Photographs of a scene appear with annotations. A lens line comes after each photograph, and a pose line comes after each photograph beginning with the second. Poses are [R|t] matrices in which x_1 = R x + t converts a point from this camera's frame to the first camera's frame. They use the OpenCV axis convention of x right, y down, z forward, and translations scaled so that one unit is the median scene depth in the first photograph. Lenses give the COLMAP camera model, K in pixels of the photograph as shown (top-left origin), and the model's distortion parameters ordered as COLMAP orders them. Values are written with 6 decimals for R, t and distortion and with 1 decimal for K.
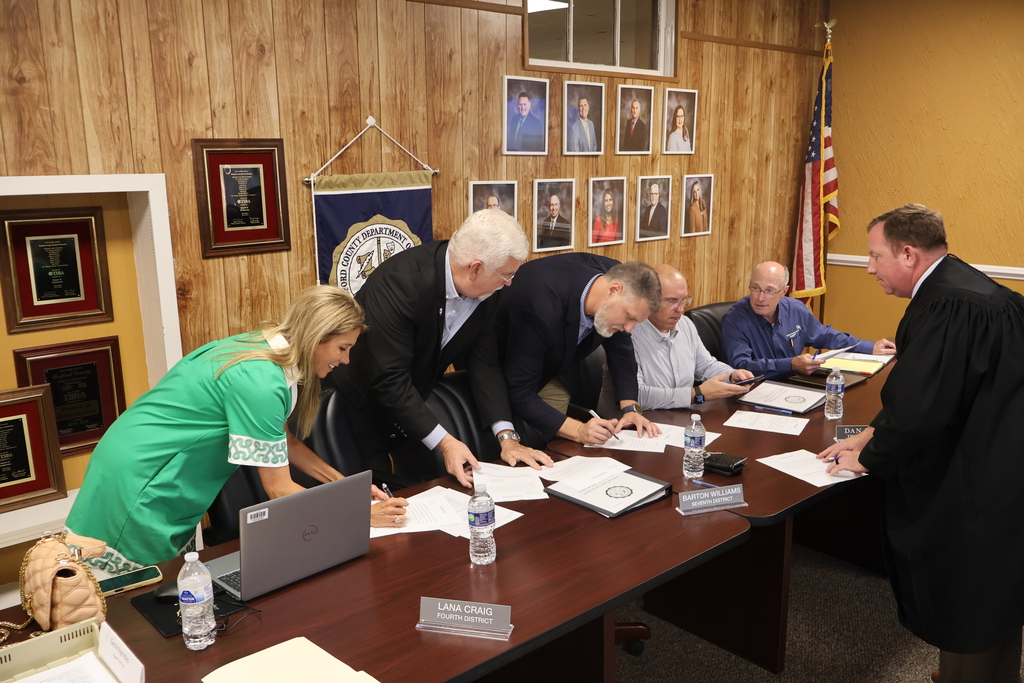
lens RADIAL K [[839.6, 0, 518.6], [0, 839.6, 340.8], [0, 0, 1]] dist [-0.034624, 0.018232]
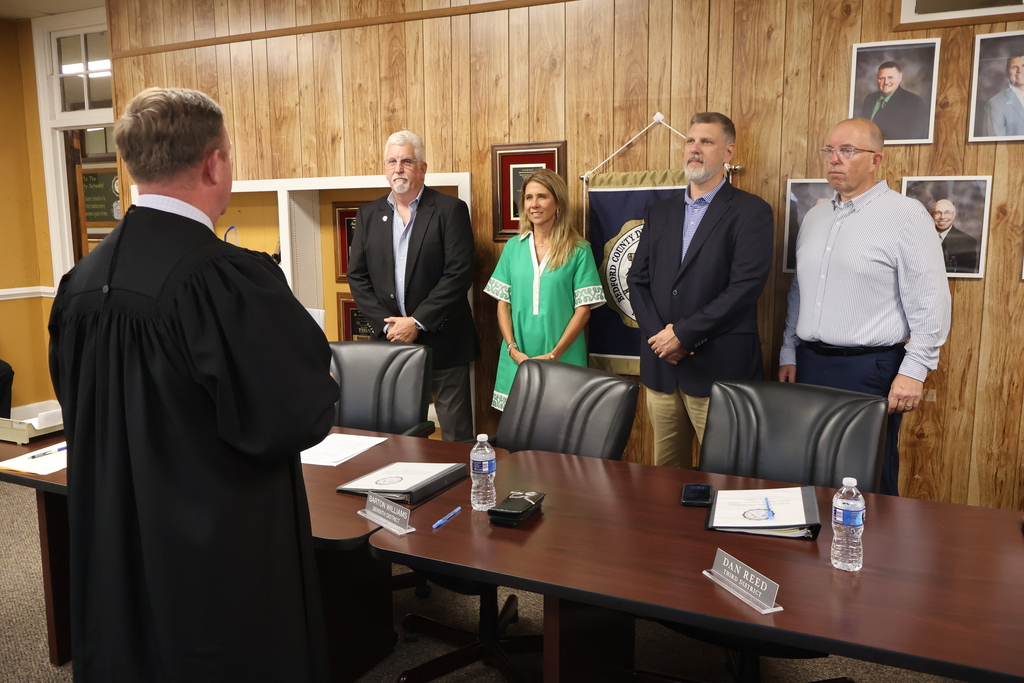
lens RADIAL K [[839.6, 0, 504.9], [0, 839.6, 347.2], [0, 0, 1]] dist [-0.034624, 0.018232]
pose [[0.377613, 0.160712, -0.911910, 0.737461], [-0.184231, 0.978174, 0.096102, -0.063869], [0.907451, 0.131713, 0.398979, 0.510679]]
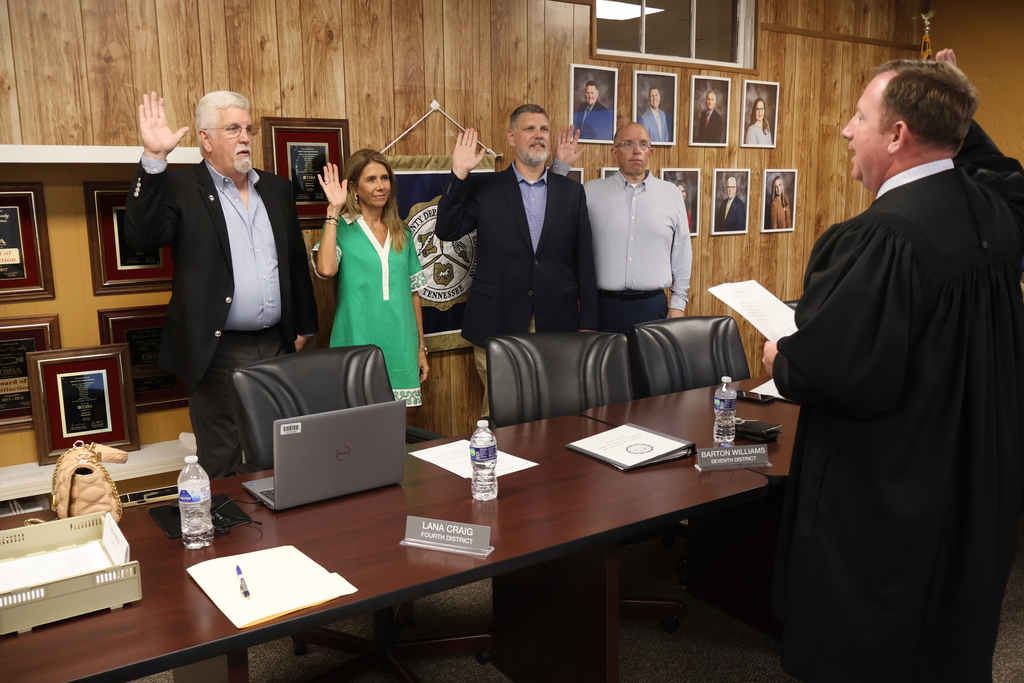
lens RADIAL K [[839.6, 0, 511.9], [0, 839.6, 336.6], [0, 0, 1]] dist [-0.034624, 0.018232]
pose [[0.988655, 0.021757, -0.148622, 0.083232], [-0.028004, 0.998804, -0.040069, 0.066966], [0.147573, 0.043776, 0.988082, 0.000907]]
